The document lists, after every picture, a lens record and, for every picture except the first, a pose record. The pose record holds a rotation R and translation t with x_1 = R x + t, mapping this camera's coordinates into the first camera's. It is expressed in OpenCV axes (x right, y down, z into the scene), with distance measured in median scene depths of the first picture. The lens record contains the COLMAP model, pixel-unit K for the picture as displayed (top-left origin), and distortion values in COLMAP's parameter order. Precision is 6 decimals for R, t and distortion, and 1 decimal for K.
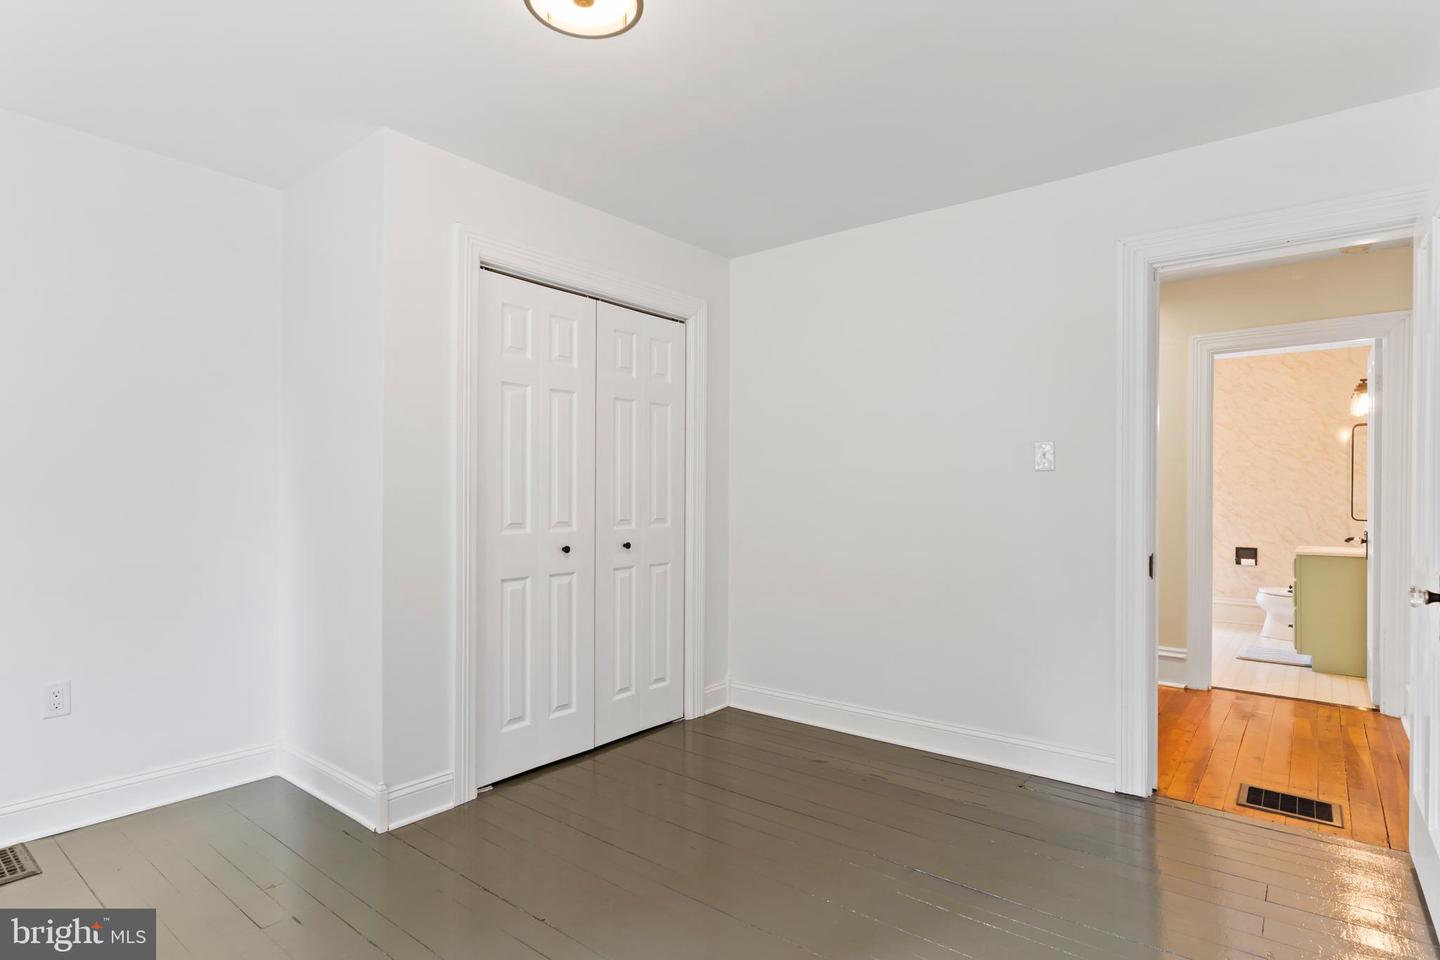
lens RADIAL K [[745.5, 0, 720.9], [0, 745.5, 490.3], [0, 0, 1]] dist [-0.011823, 0.007090]
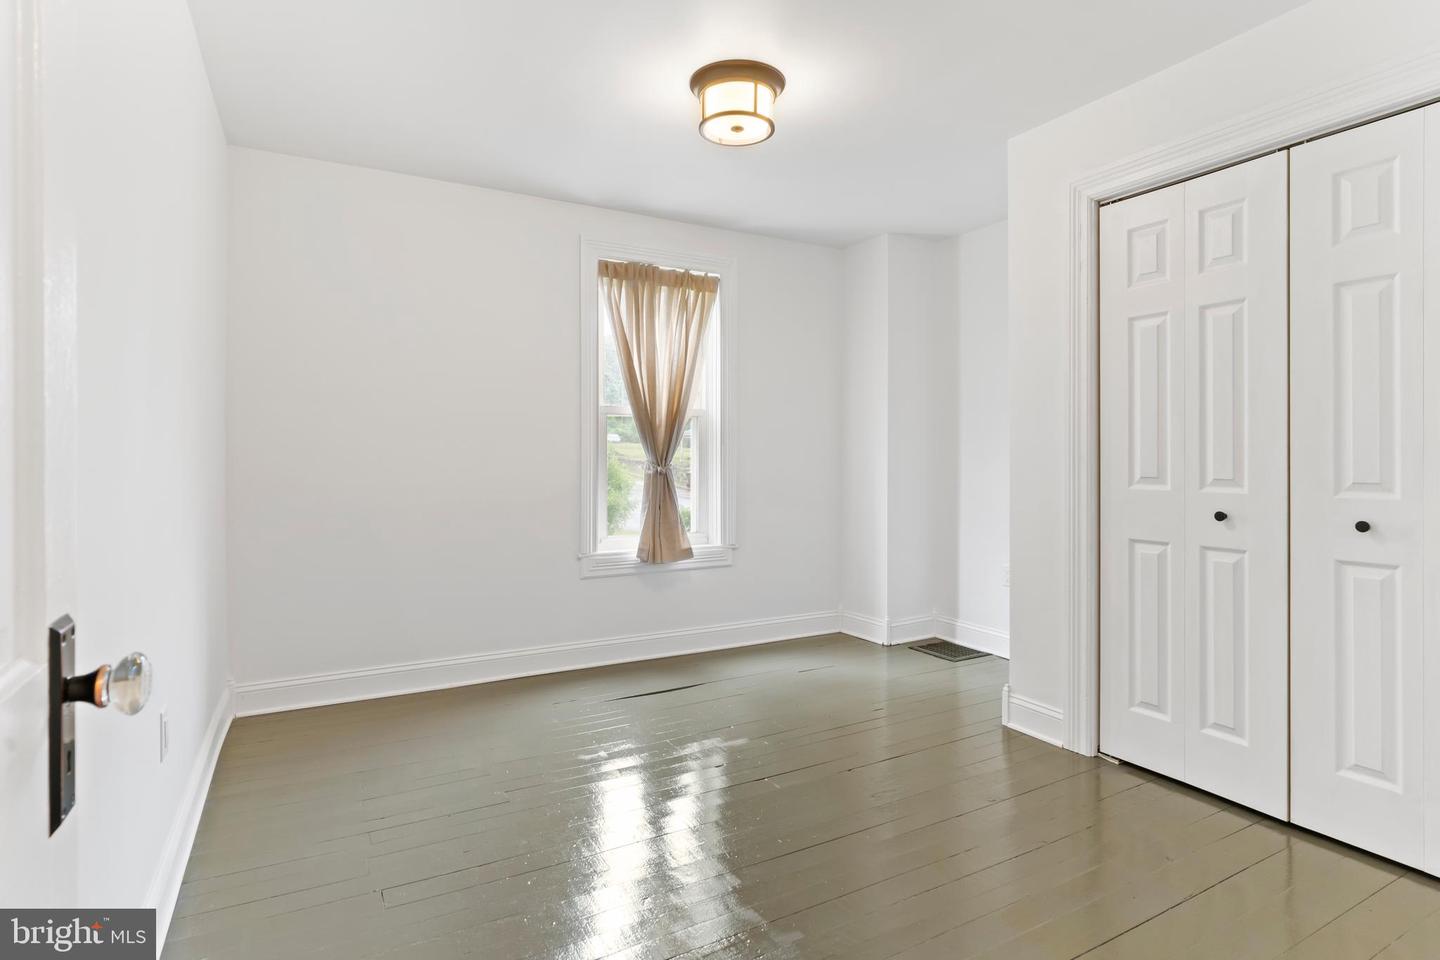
lens RADIAL K [[745.5, 0, 720.8], [0, 745.5, 465.3], [0, 0, 1]] dist [-0.011823, 0.007090]
pose [[-0.371936, 0.008991, -0.928215, 0.706459], [0.002350, 0.999959, 0.008744, 0.021645], [0.928255, 0.001071, -0.371942, 0.863292]]
